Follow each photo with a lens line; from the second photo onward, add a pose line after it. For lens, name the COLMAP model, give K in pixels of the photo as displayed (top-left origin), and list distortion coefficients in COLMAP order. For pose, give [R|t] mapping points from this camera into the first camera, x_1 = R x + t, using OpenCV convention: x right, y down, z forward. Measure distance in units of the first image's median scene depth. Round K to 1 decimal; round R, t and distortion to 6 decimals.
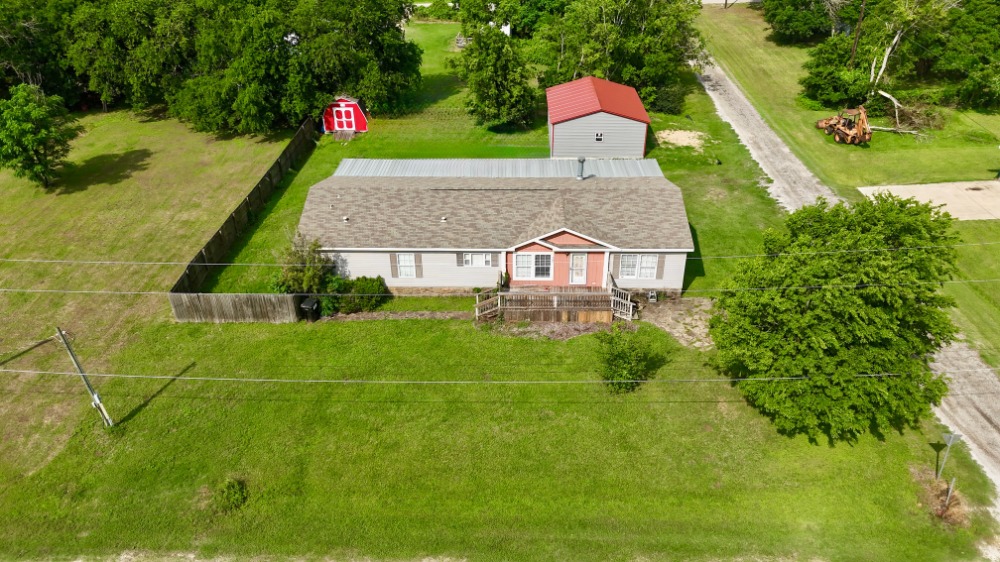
lens RADIAL K [[741.4, 0, 500.0], [0, 741.4, 281.0], [0, 0, 1]] dist [0.059671, -0.061601]
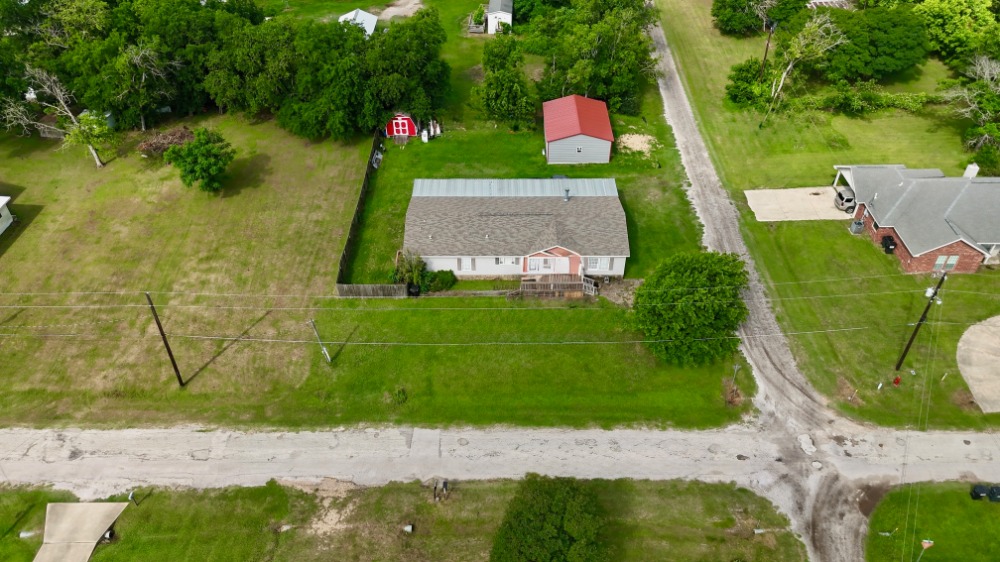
lens RADIAL K [[741.4, 0, 500.0], [0, 741.4, 281.0], [0, 0, 1]] dist [0.059671, -0.061601]
pose [[0.999753, -0.010362, 0.019665, -0.078958], [0.006750, 0.984447, 0.175553, -0.276204], [-0.021178, -0.175377, 0.984274, -0.698694]]
